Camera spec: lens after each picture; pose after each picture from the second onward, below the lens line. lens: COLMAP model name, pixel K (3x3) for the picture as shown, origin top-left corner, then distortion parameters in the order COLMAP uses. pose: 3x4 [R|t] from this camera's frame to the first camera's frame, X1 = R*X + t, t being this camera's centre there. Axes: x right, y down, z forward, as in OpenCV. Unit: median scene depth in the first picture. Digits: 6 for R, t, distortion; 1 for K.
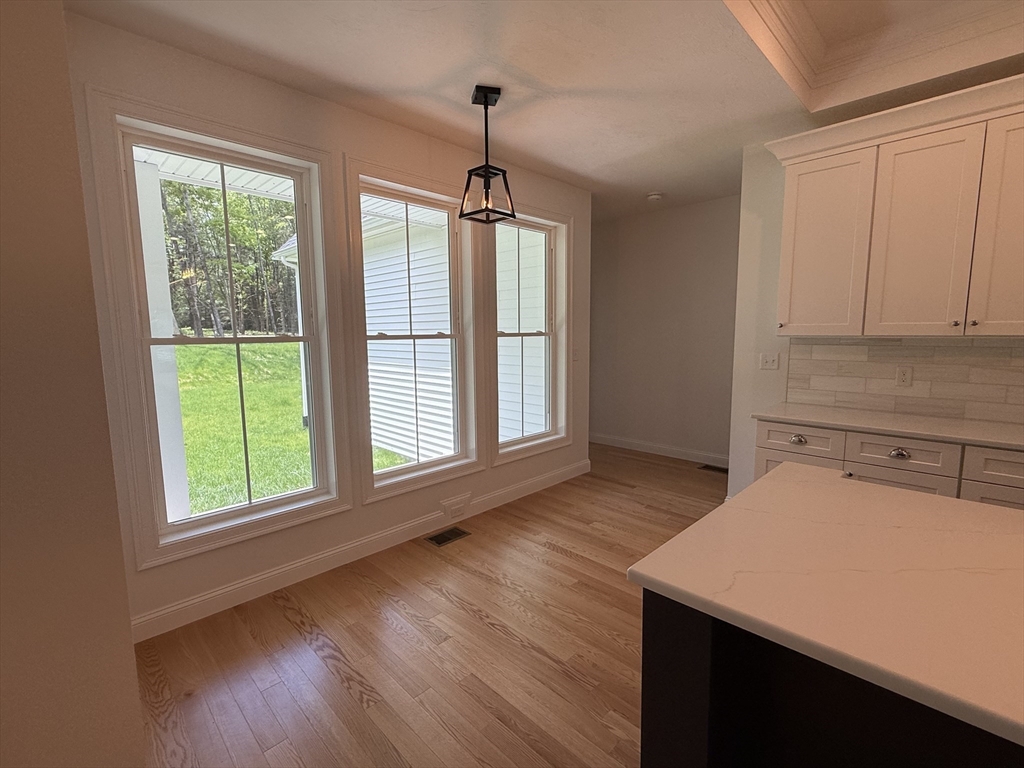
lens RADIAL K [[461.2, 0, 512.0], [0, 461.2, 384.0], [0, 0, 1]] dist [-0.000870, 0.000160]
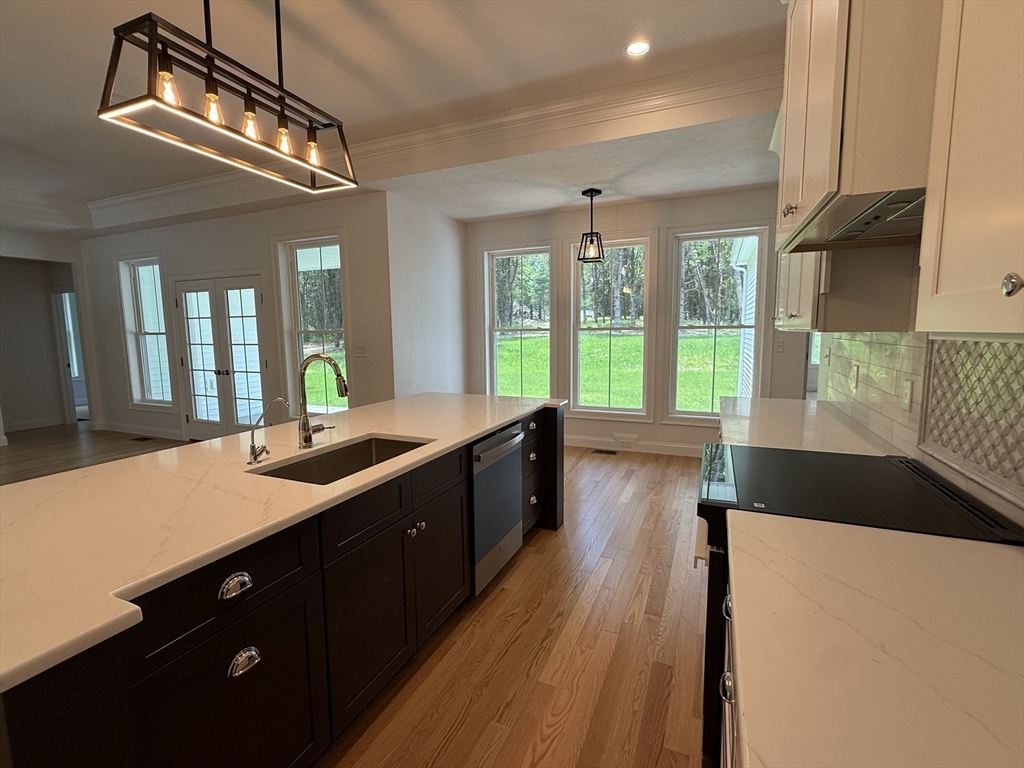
lens RADIAL K [[461.2, 0, 512.0], [0, 461.2, 384.0], [0, 0, 1]] dist [-0.000870, 0.000160]
pose [[0.363788, 0.116416, -0.924178, 1.294494], [-0.099305, 0.991352, 0.085788, -0.014556], [0.926173, 0.060567, 0.372203, 0.083533]]
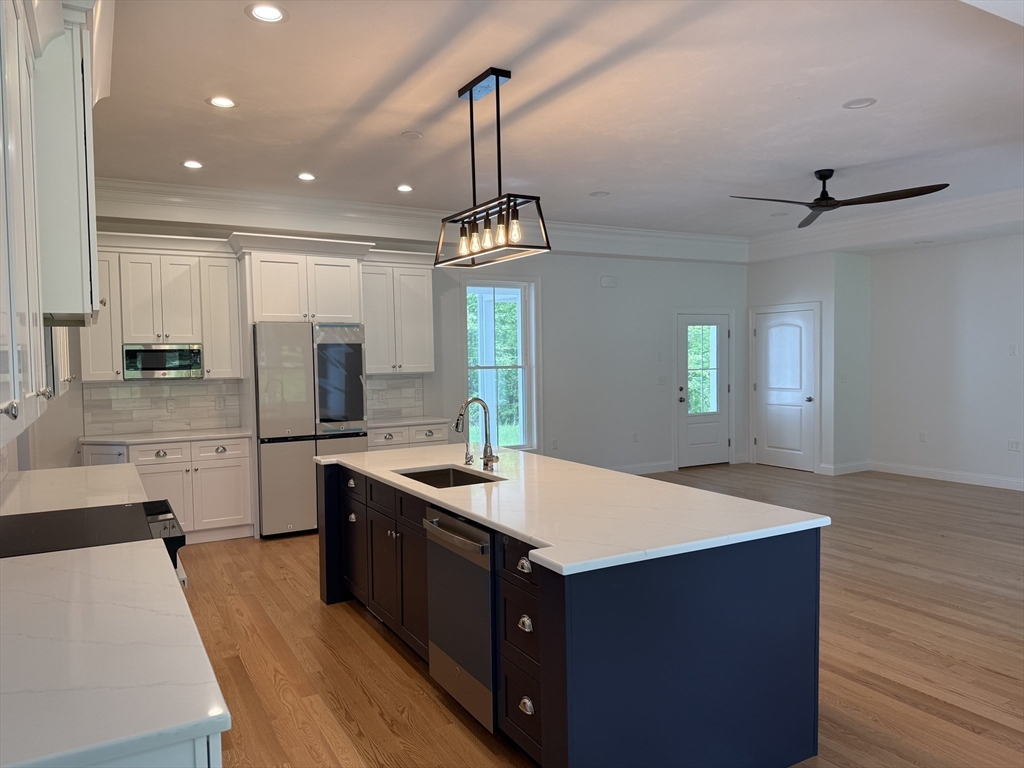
lens RADIAL K [[726.6, 0, 511.9], [0, 726.6, 387.2], [0, 0, 1]] dist [0.061504, -0.086504]
pose [[-0.961848, 0.015215, 0.273160, 0.208475], [0.058074, 0.987053, 0.149510, -0.179632], [-0.267349, 0.159669, -0.950279, 1.256219]]
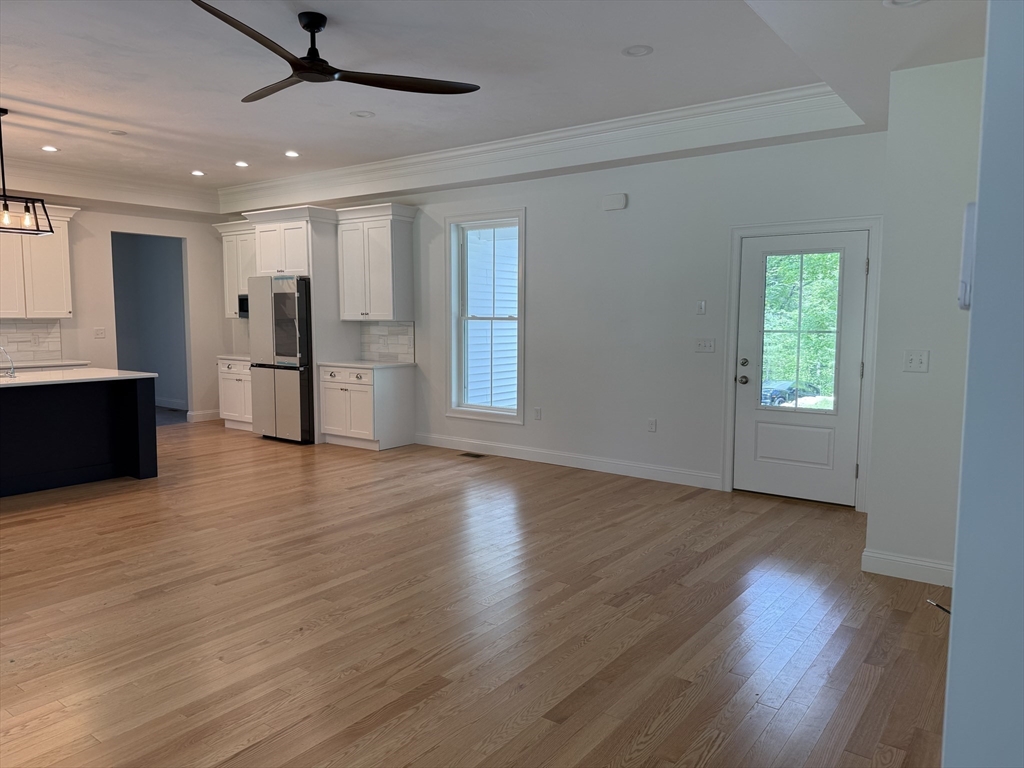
lens RADIAL K [[726.6, 0, 511.9], [0, 726.6, 387.2], [0, 0, 1]] dist [0.061504, -0.086504]
pose [[-0.140834, -0.085932, 0.986297, -1.388108], [0.111565, 0.988503, 0.102054, 0.127745], [-0.983727, 0.124409, -0.129628, -0.973066]]
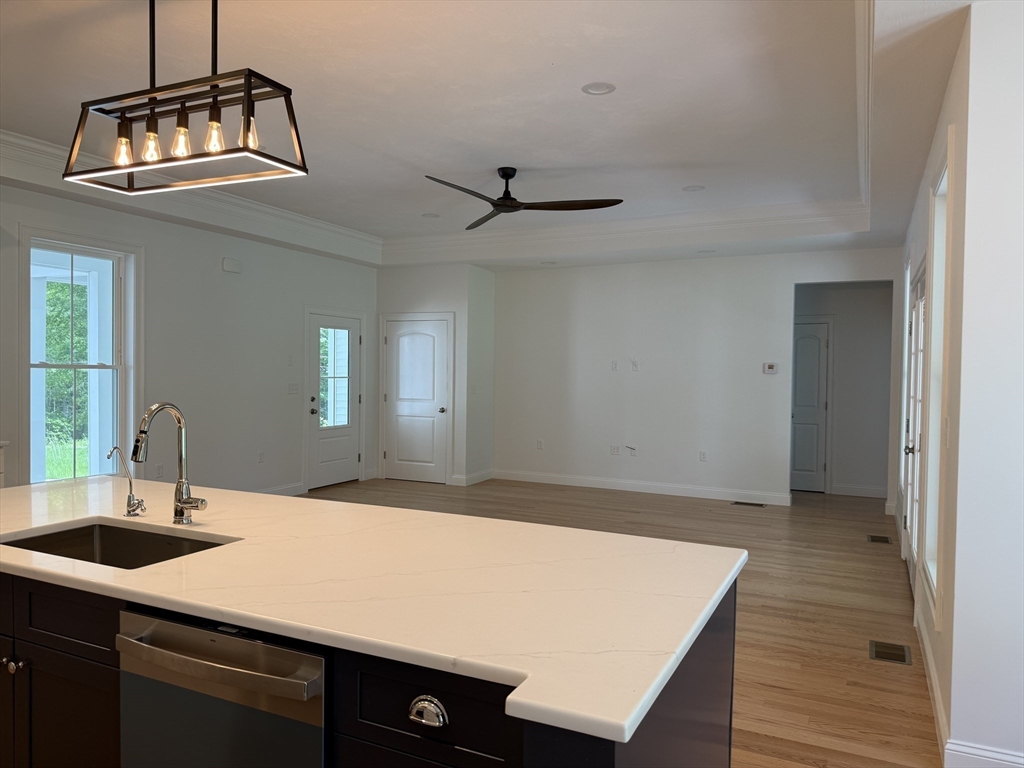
lens RADIAL K [[715.8, 0, 512.0], [0, 715.8, 384.0], [0, 0, 1]] dist [0.106698, -0.153369]
pose [[-0.946339, 0.005115, -0.323134, 0.520505], [-0.039132, 0.990704, 0.130286, -0.105476], [0.320797, 0.135940, -0.937342, 0.886720]]
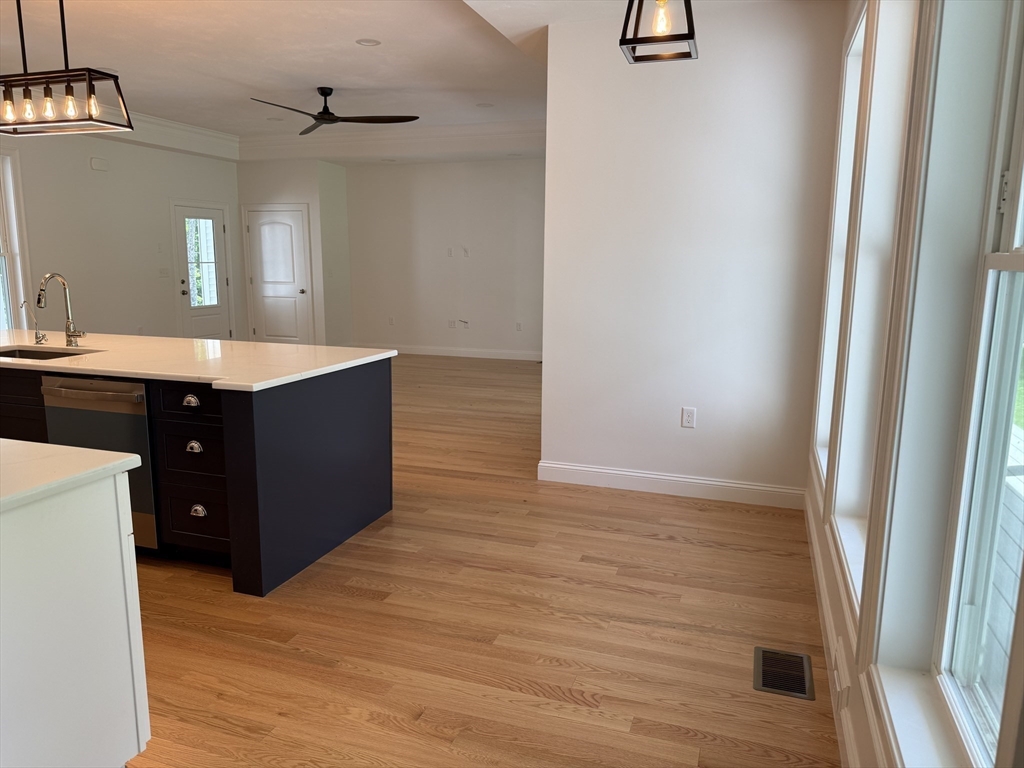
lens RADIAL K [[726.6, 0, 511.9], [0, 726.6, 387.2], [0, 0, 1]] dist [0.061504, -0.086504]
pose [[-0.901424, 0.079374, -0.425600, 0.457861], [-0.046846, 0.959396, 0.278147, -0.176163], [0.430396, 0.270666, -0.861103, 1.563706]]
